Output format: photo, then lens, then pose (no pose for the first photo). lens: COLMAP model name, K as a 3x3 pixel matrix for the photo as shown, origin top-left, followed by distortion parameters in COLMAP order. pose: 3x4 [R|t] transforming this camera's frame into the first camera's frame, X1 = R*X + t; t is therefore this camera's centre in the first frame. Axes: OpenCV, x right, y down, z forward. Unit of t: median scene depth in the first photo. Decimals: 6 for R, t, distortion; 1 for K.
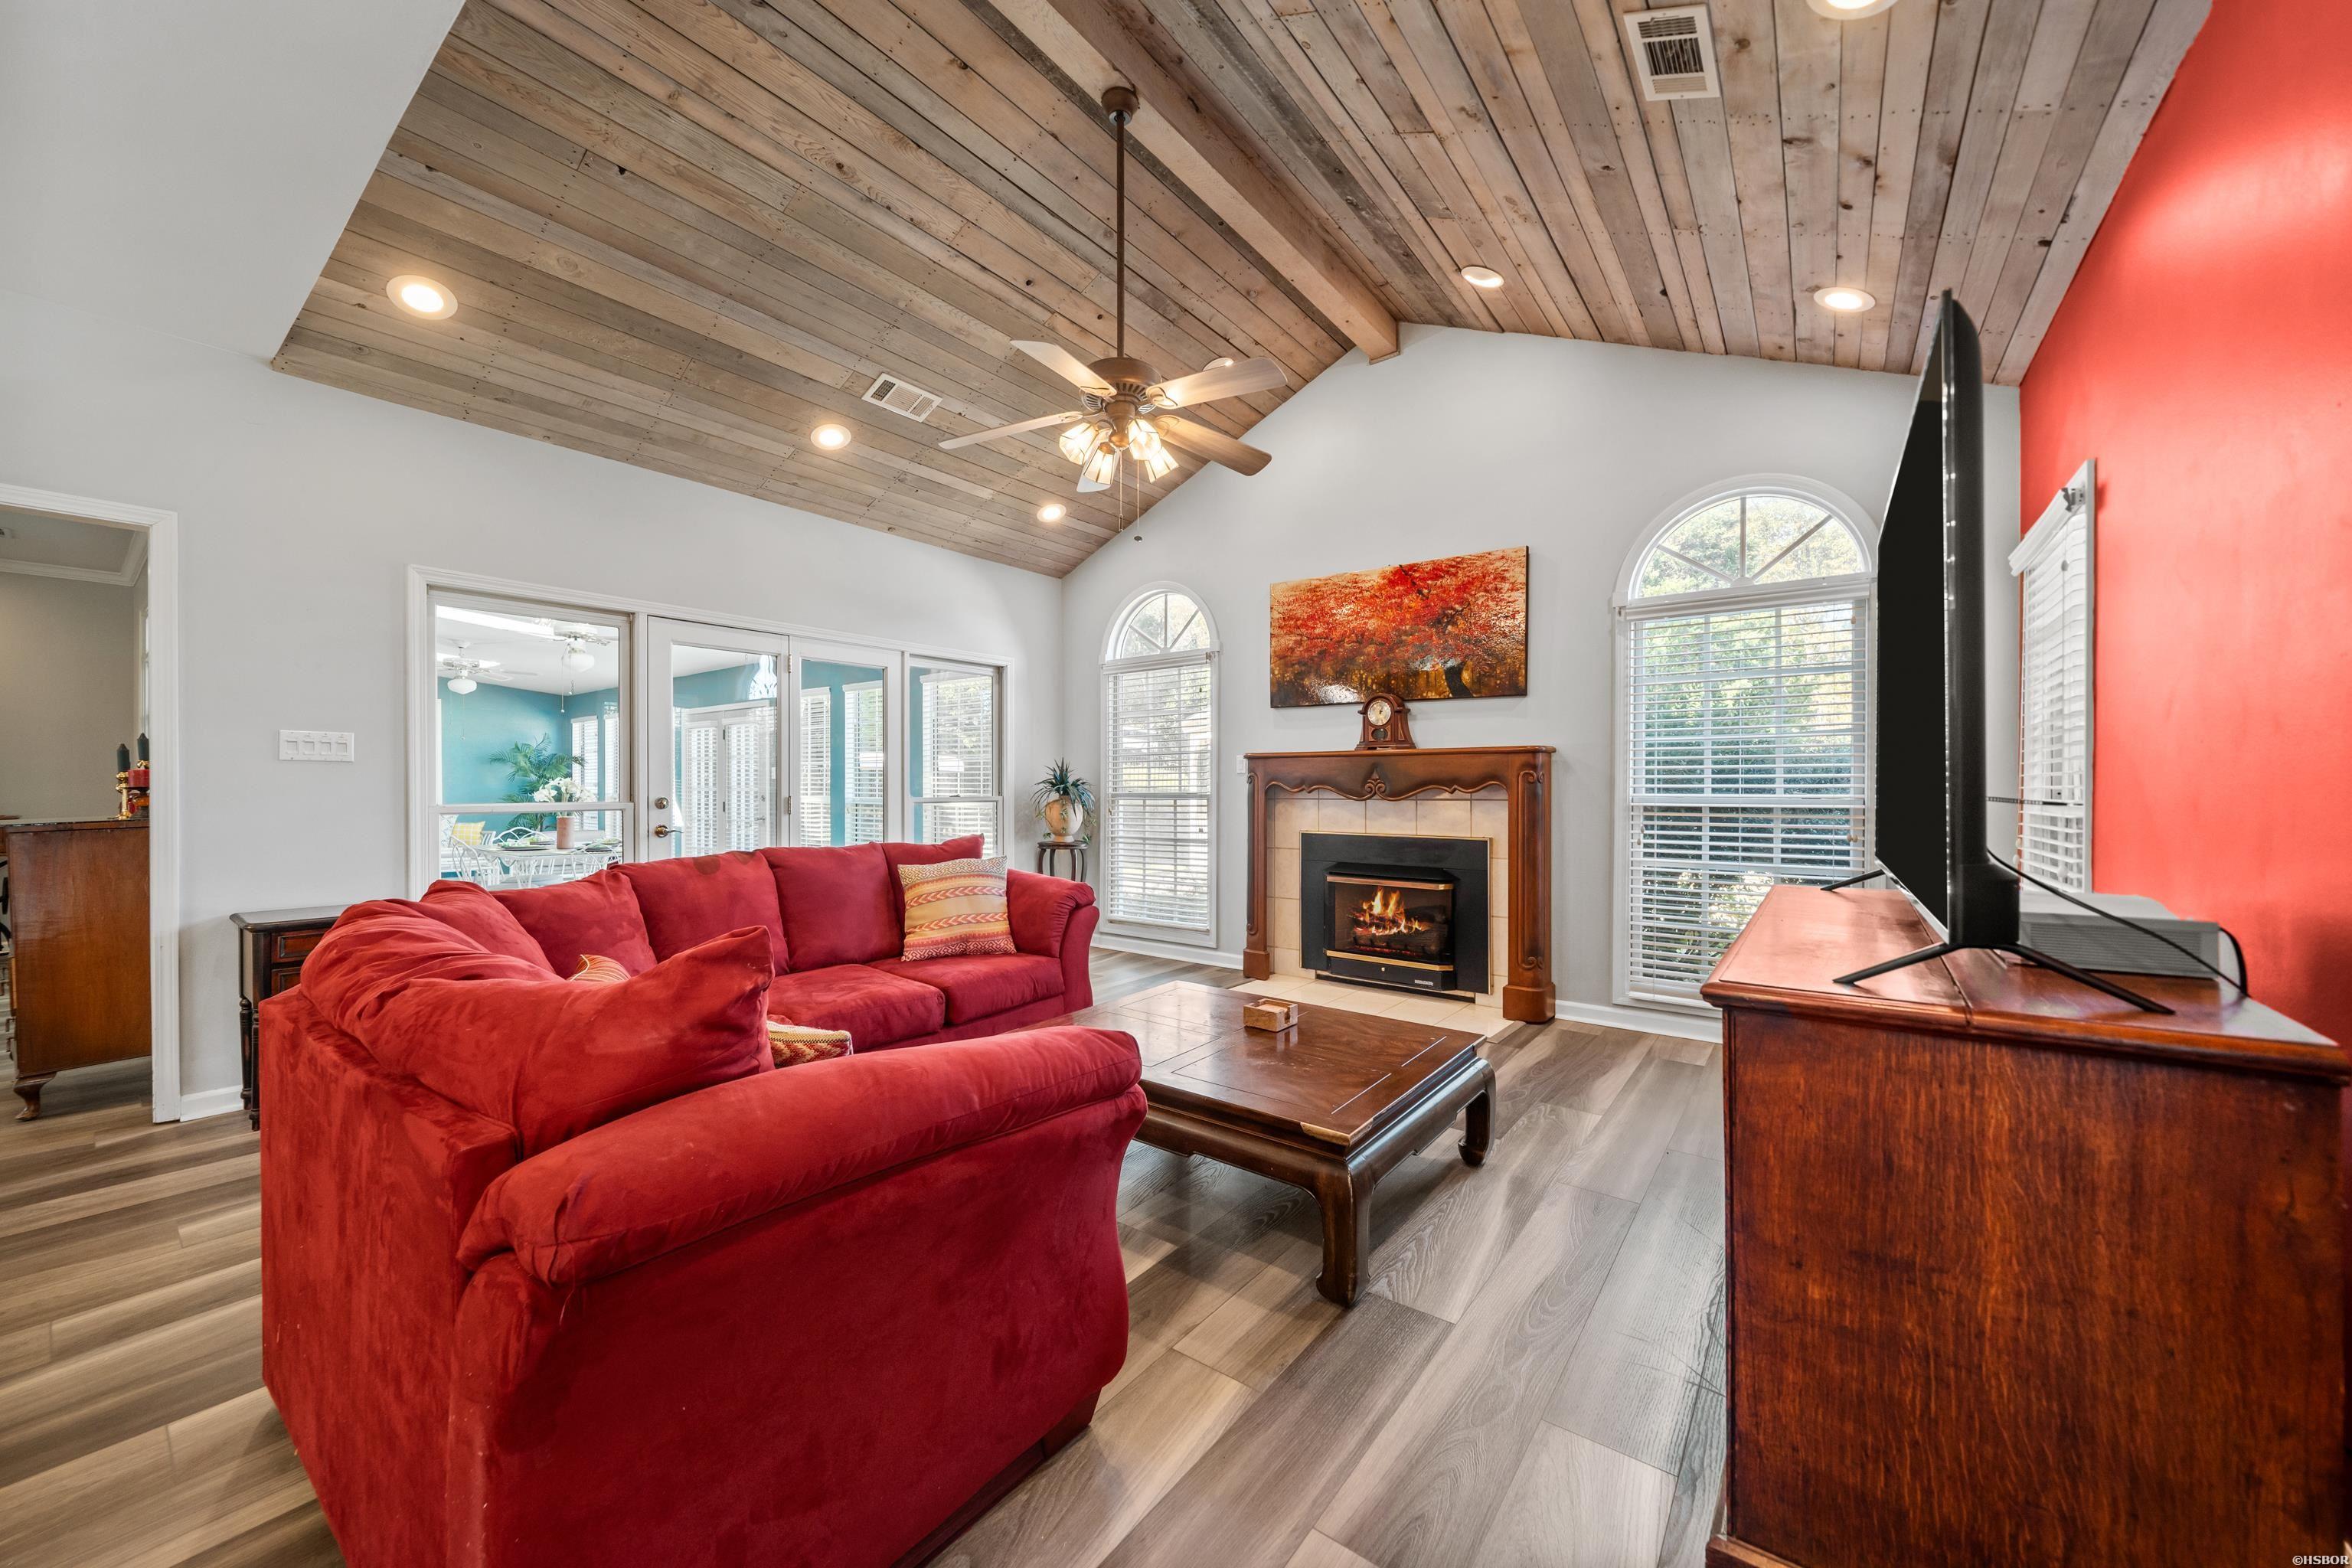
lens RADIAL K [[863.9, 0, 1175.5], [0, 863.9, 790.3], [0, 0, 1]] dist [-0.001199, -0.000047]
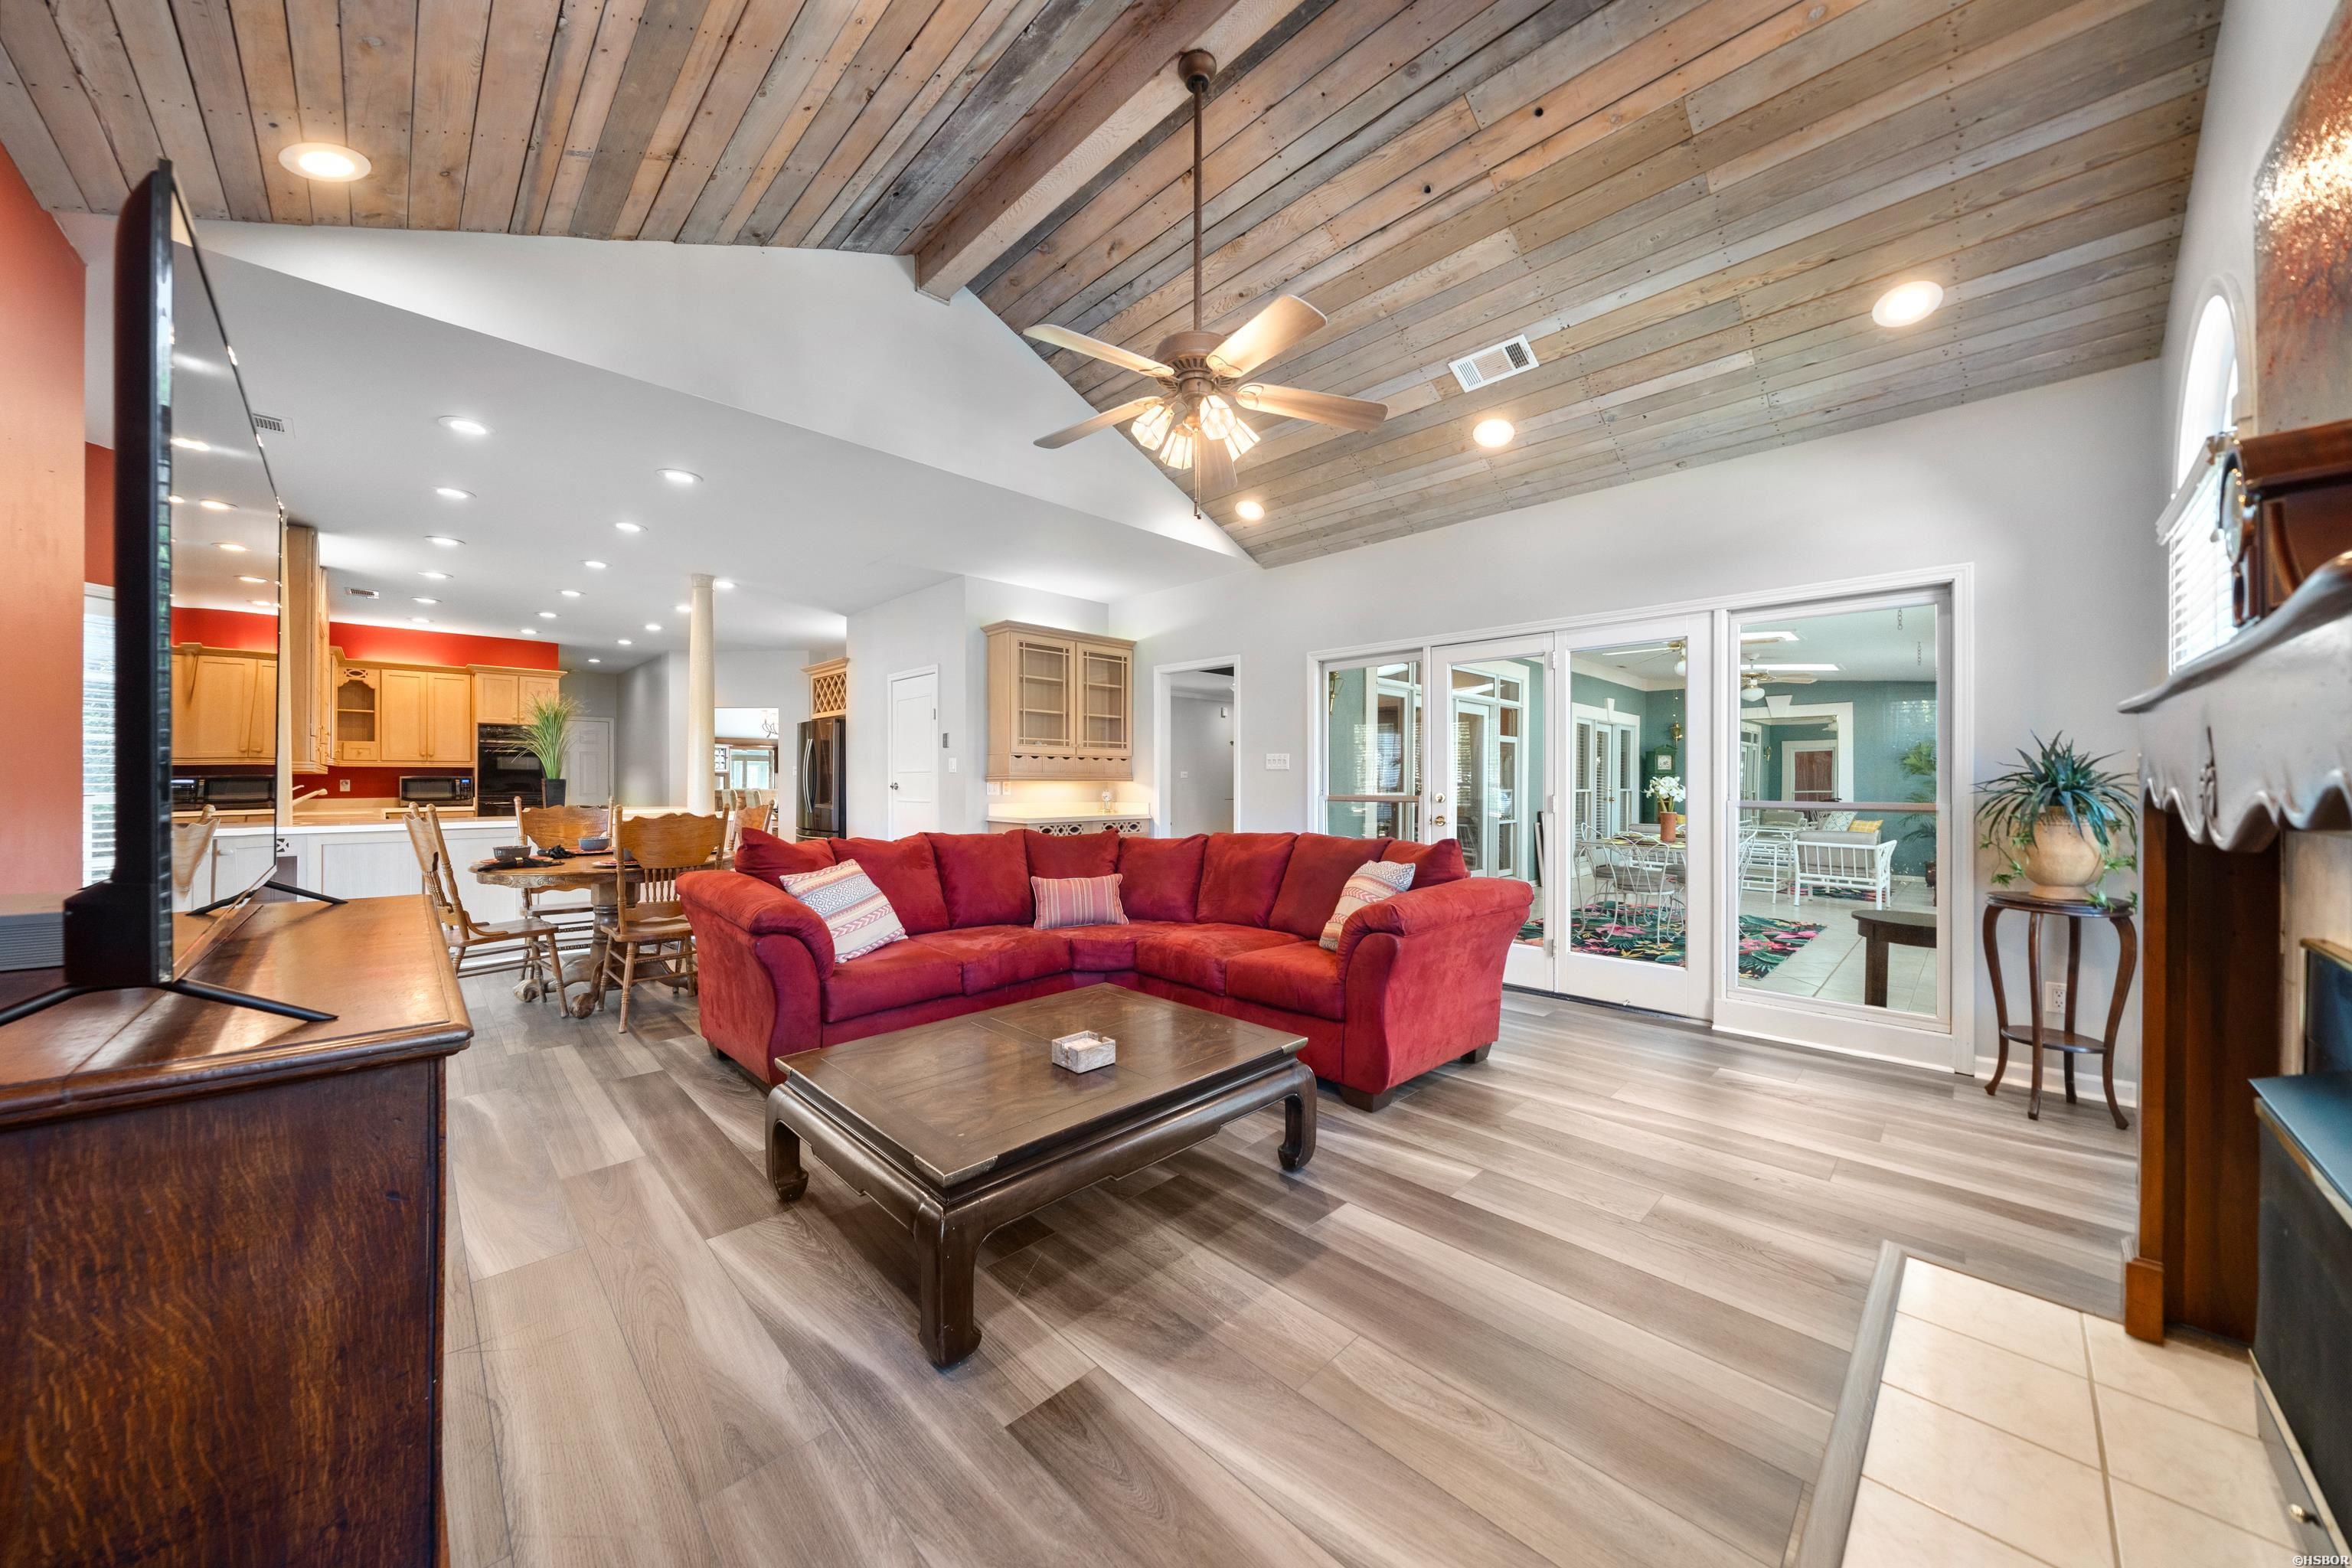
lens RADIAL K [[808.6, 0, 1176.0], [0, 808.6, 784.0], [0, 0, 1]] dist [-0.001917, -0.000180]
pose [[-0.143578, 0.005125, -0.989626, 0.646178], [-0.007723, 0.999950, 0.006299, -0.011227], [0.989609, 0.008548, -0.143531, 0.873325]]
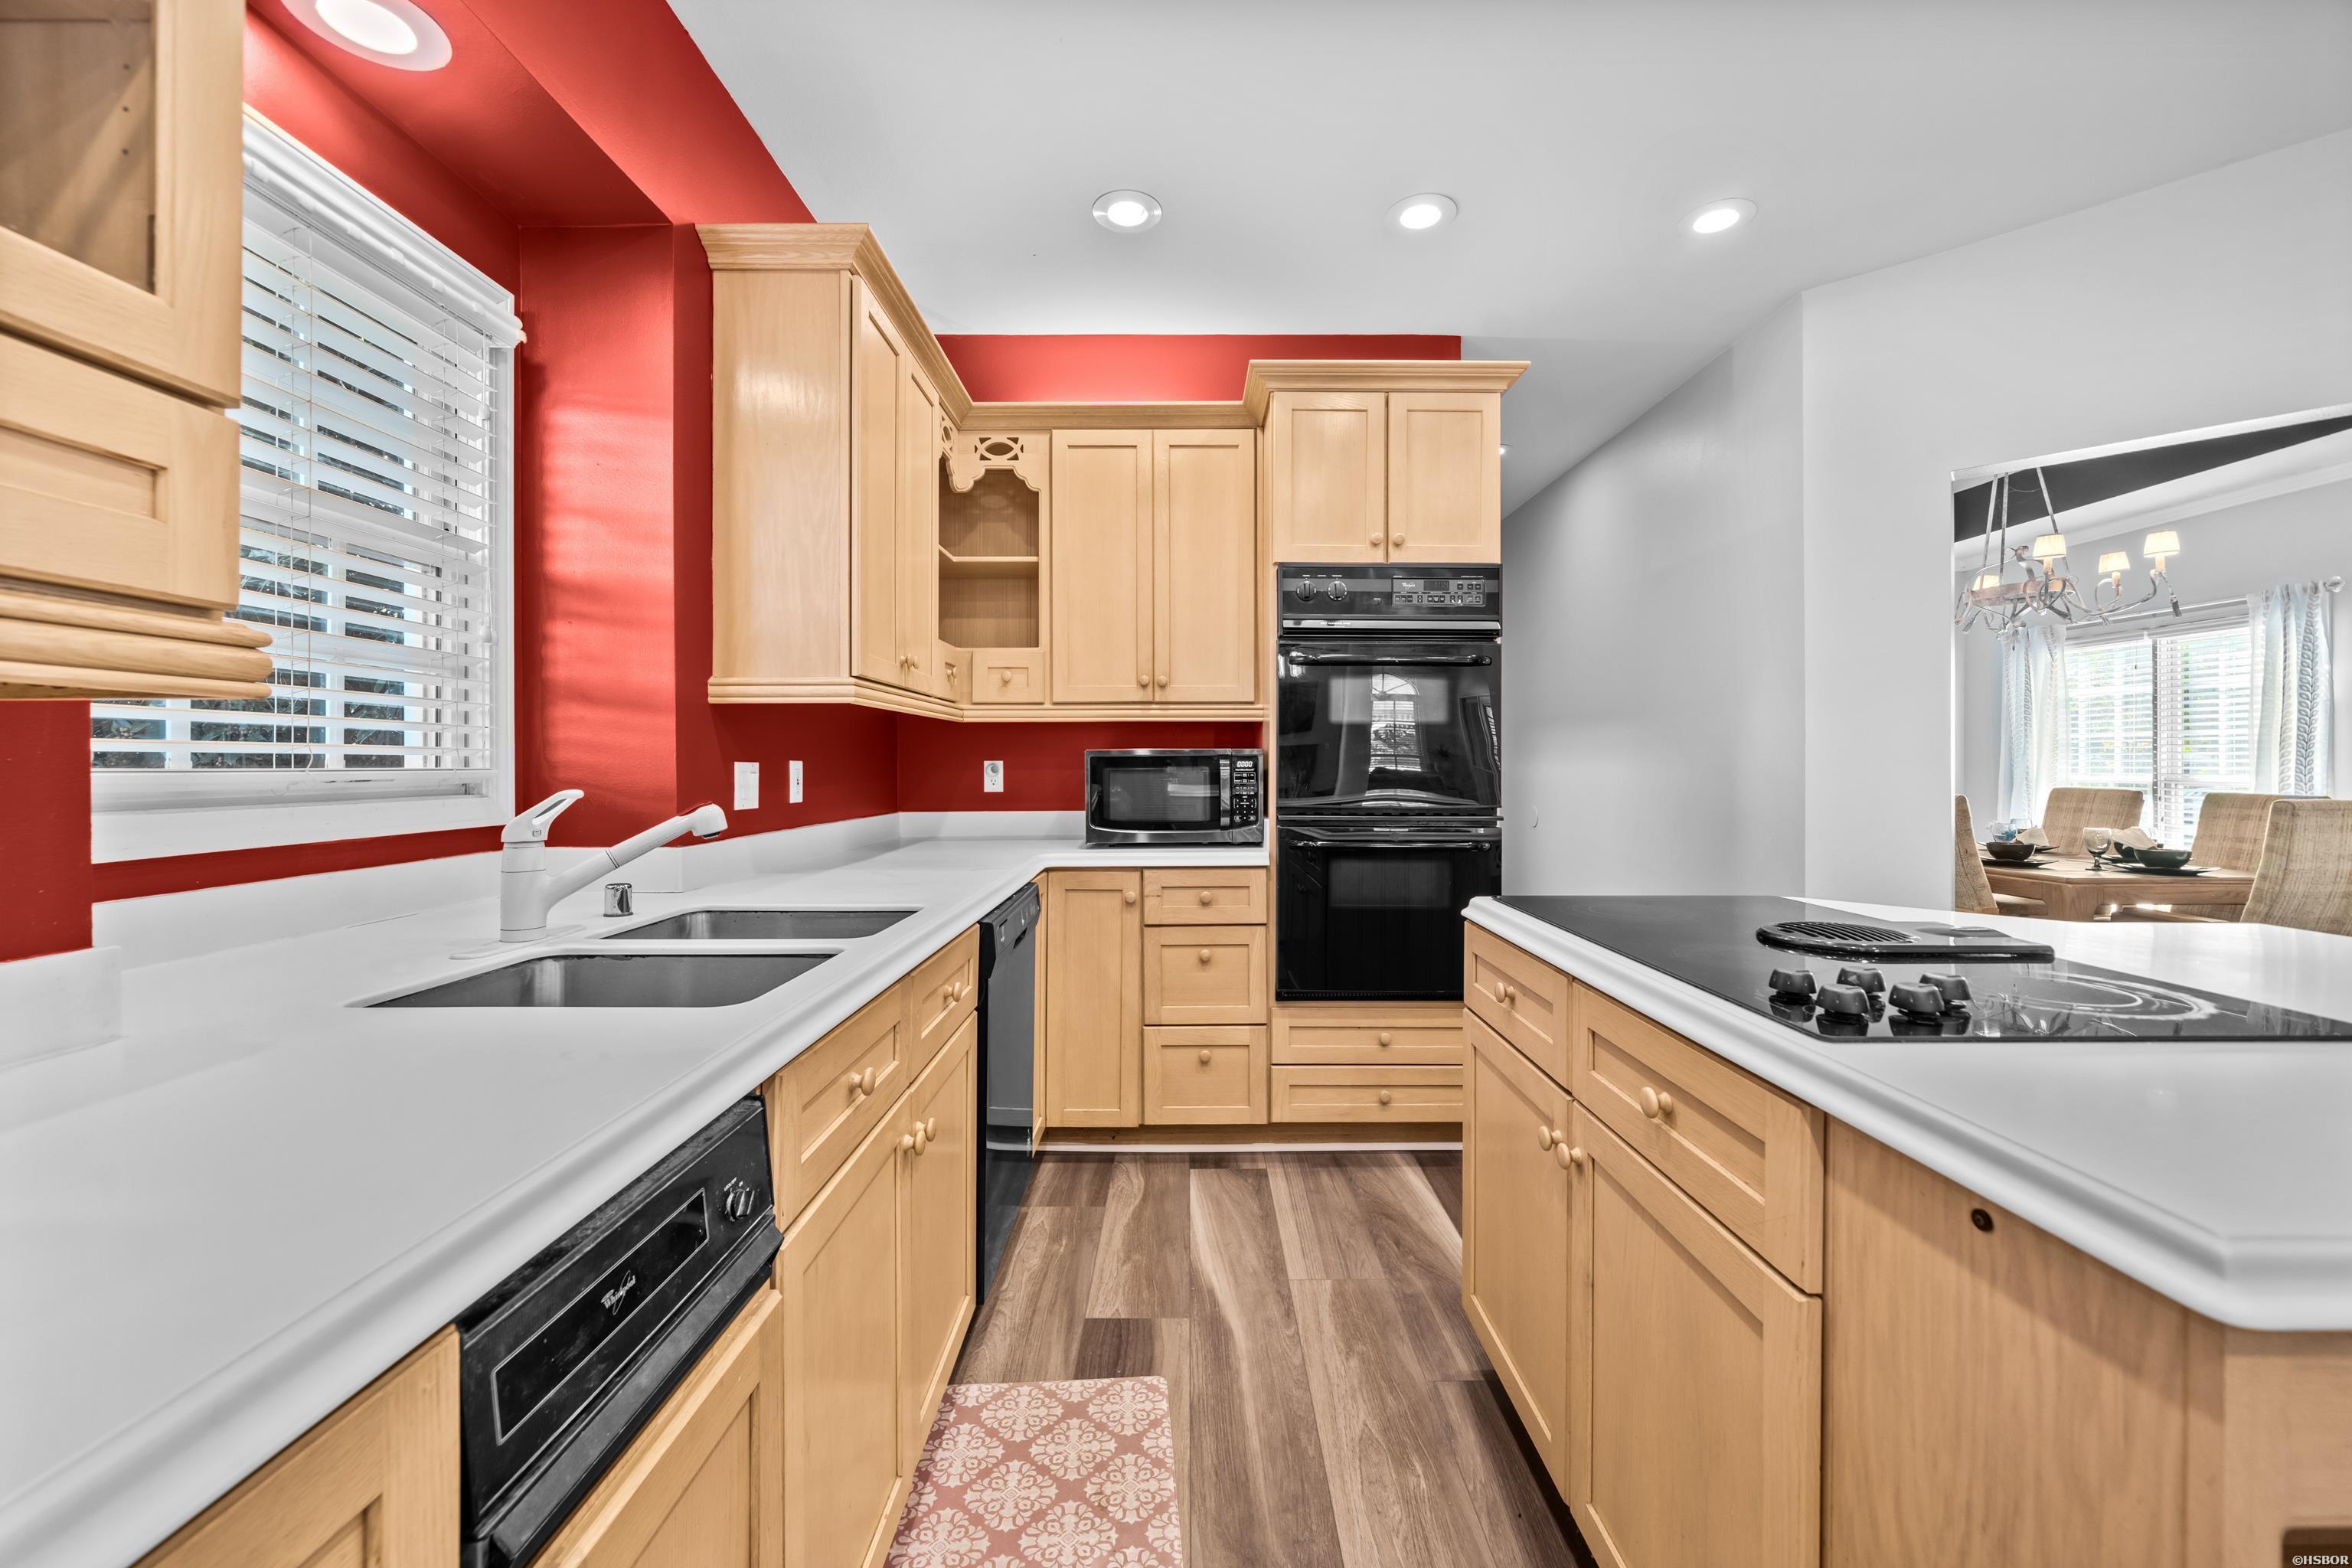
lens RADIAL K [[920.4, 0, 1184.4], [0, 920.4, 768.3], [0, 0, 1]] dist [-0.000605, -0.000019]
pose [[-0.788917, 0.000345, -0.614500, -0.711252], [-0.006207, 0.999944, 0.008531, 0.006962], [0.614468, 0.010544, -0.788871, -0.746099]]
